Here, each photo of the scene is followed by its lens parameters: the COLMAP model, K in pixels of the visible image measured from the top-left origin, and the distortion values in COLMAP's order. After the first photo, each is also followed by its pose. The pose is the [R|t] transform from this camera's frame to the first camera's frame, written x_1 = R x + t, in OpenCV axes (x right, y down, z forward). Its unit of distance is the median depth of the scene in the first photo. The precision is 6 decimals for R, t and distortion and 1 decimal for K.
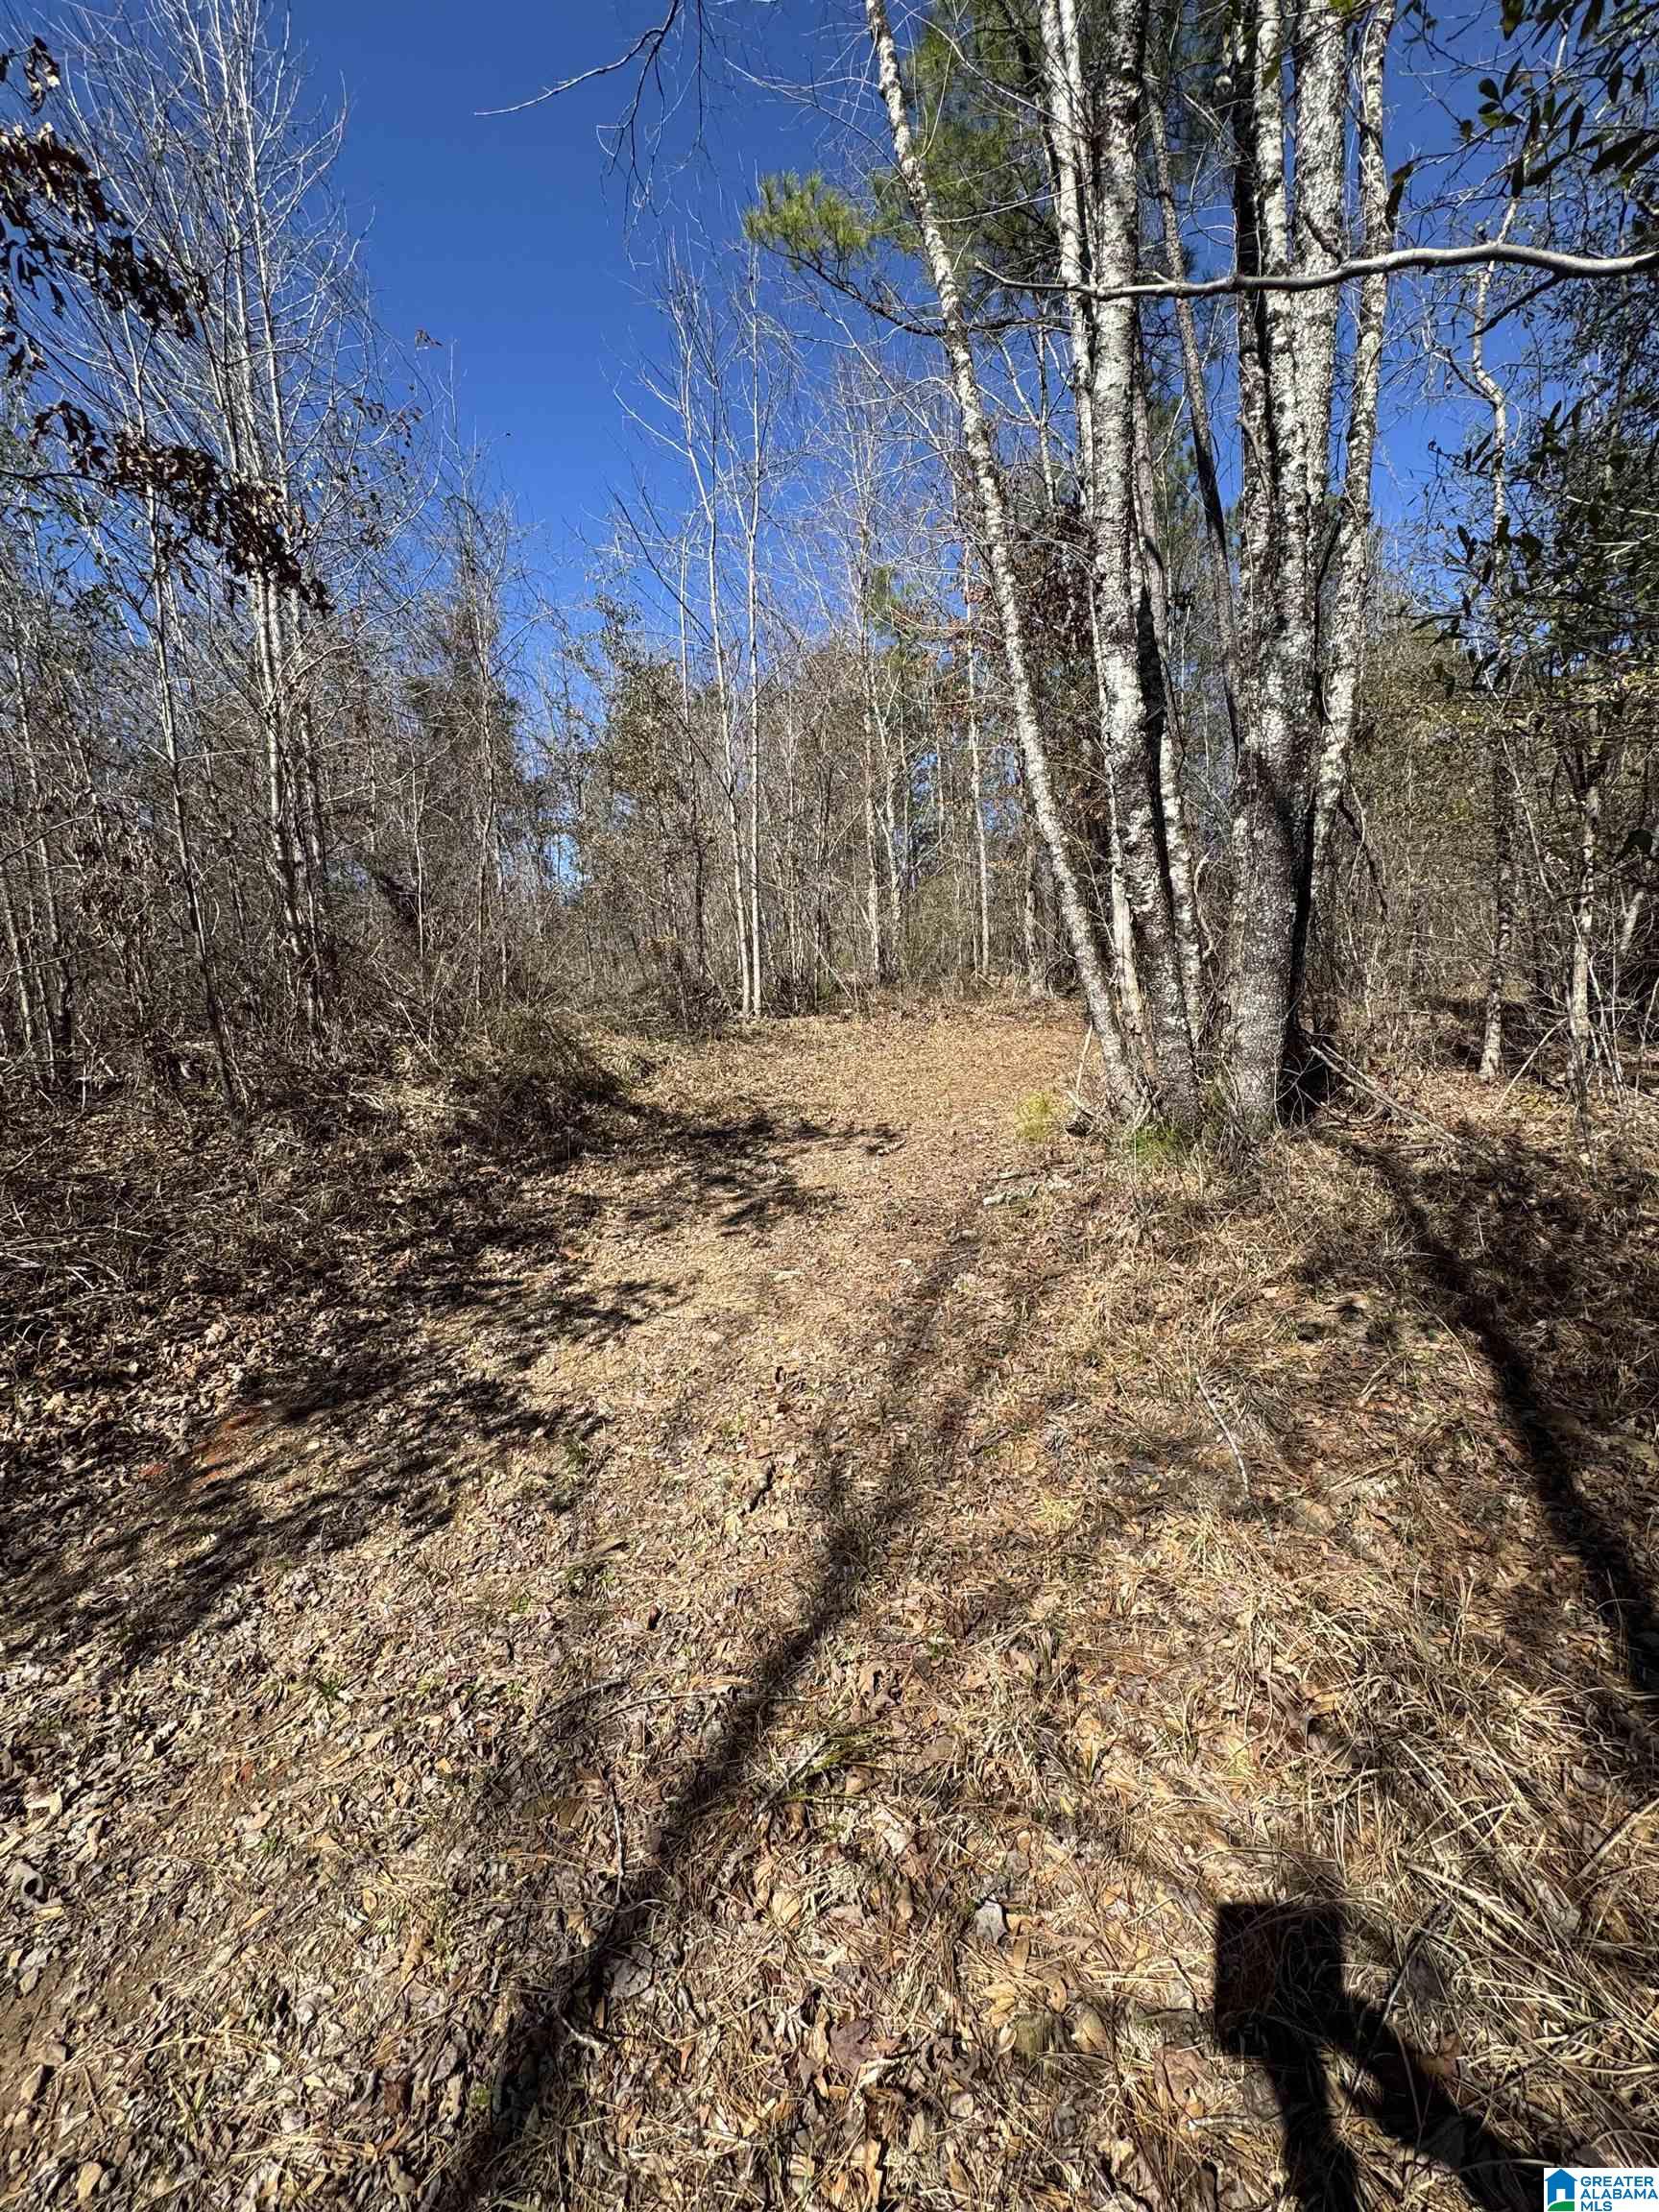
lens RADIAL K [[891.2, 0, 814.7], [0, 891.2, 1101.8], [0, 0, 1]] dist [0.006916, 0.000186]
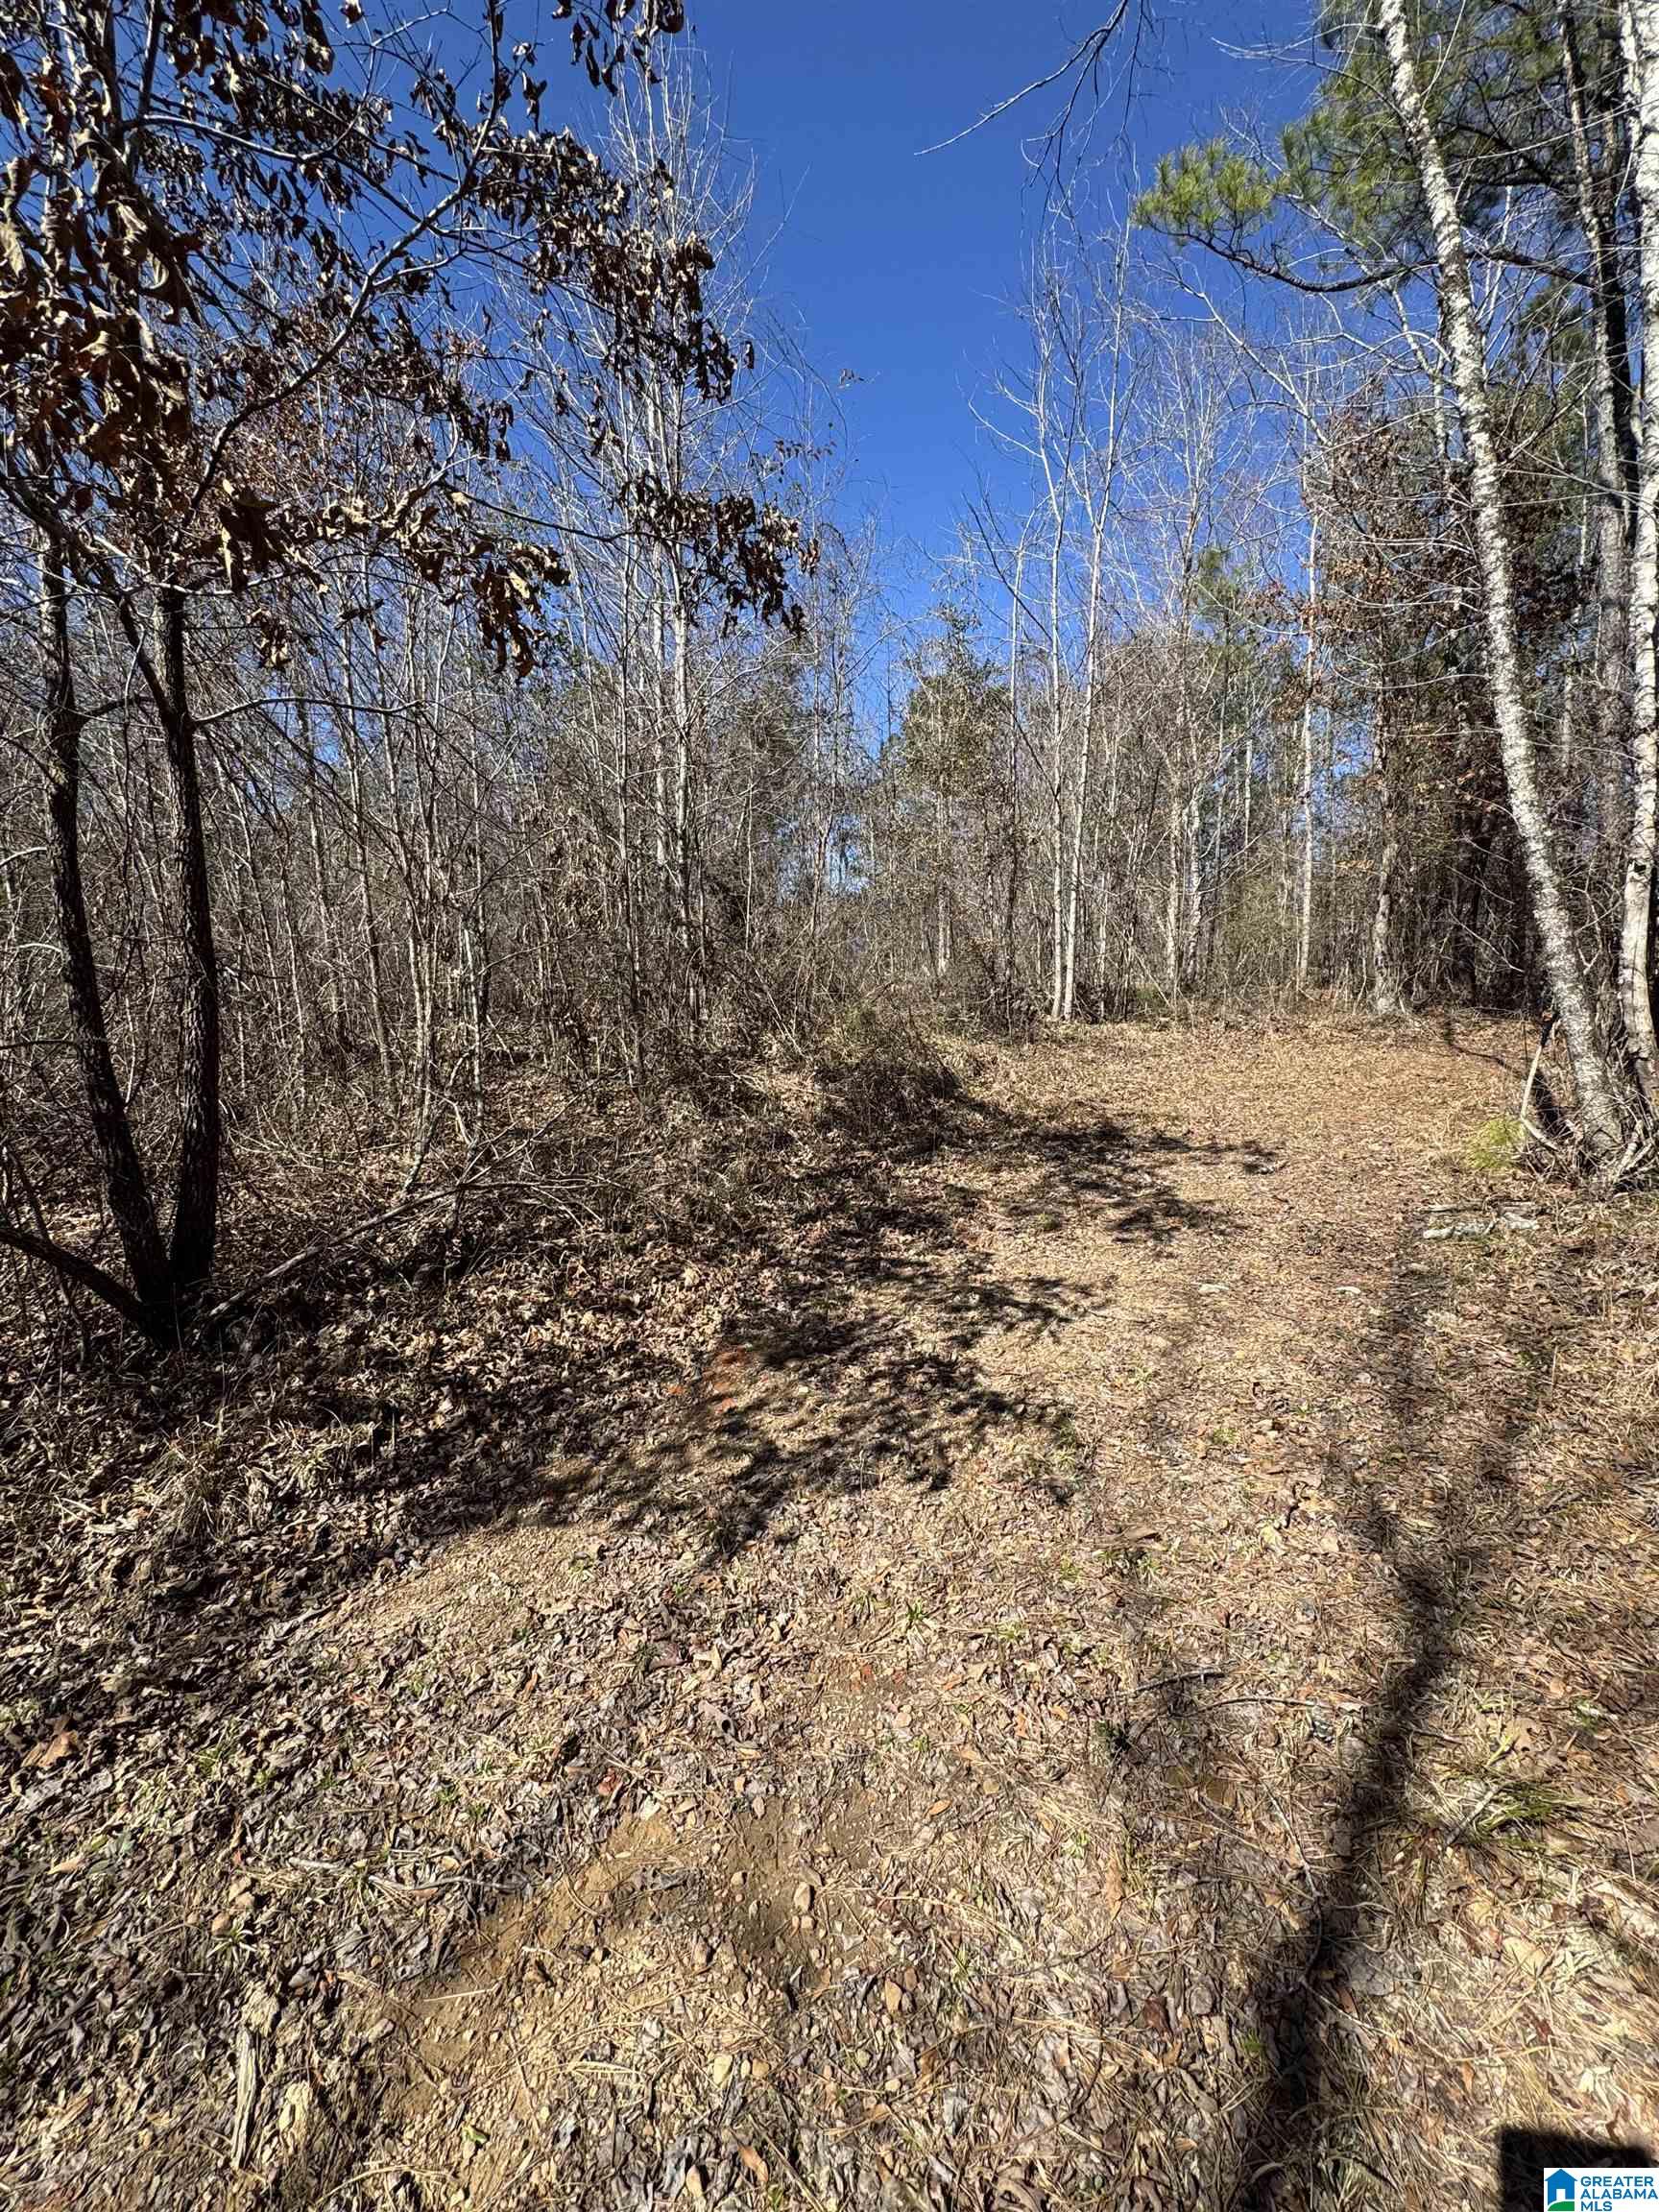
lens RADIAL K [[891.2, 0, 826.1], [0, 891.2, 1100.6], [0, 0, 1]] dist [0.006916, 0.000186]
pose [[0.962818, 0.066909, -0.261734, -0.192853], [-0.068204, 0.997663, 0.004142, 0.016312], [0.261399, 0.013863, 0.965131, -0.041244]]
